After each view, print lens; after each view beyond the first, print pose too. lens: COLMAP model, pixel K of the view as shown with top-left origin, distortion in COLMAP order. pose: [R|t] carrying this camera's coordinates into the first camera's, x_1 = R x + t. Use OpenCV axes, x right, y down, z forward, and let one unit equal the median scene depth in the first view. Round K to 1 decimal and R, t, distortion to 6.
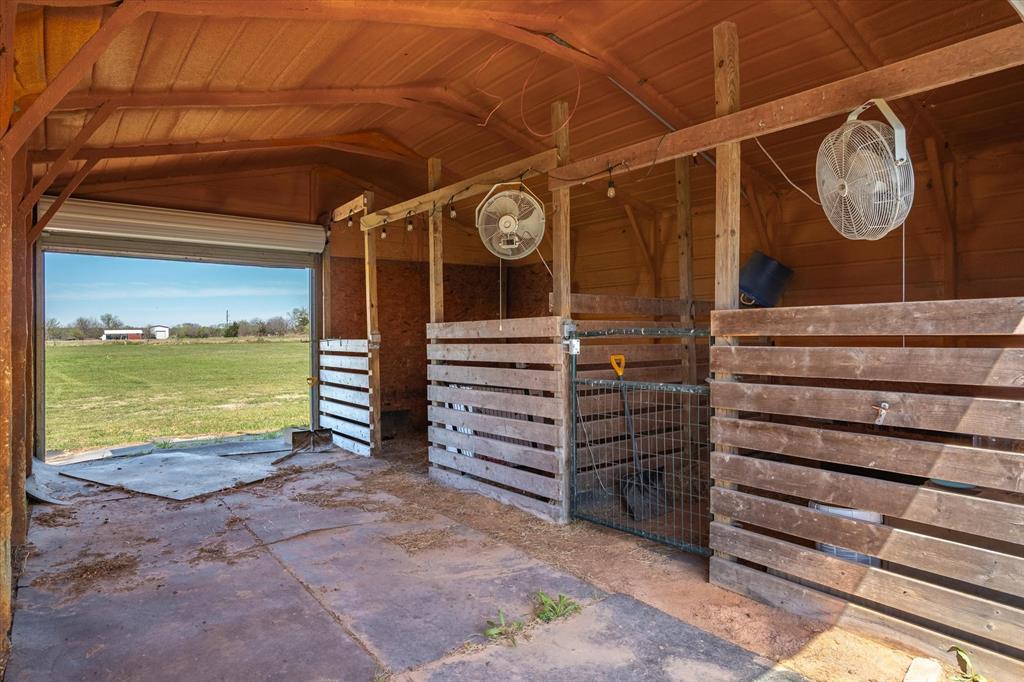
lens RADIAL K [[571.7, 0, 512.0], [0, 571.7, 341.0], [0, 0, 1]] dist [0.000514, 0.000592]
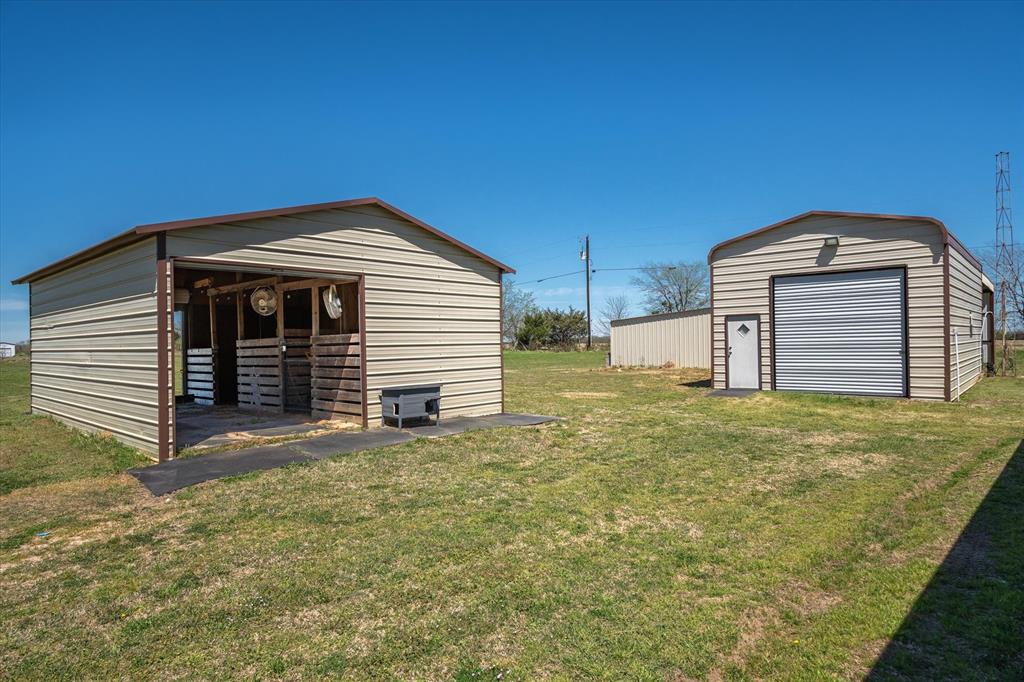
lens RADIAL K [[592.8, 0, 512.0], [0, 592.8, 341.0], [0, 0, 1]] dist [0.000023, 0.000322]
pose [[0.985626, -0.017587, 0.168023, 0.553528], [0.019981, 0.999721, -0.012565, 0.024341], [-0.167756, 0.015742, 0.985703, -1.565760]]
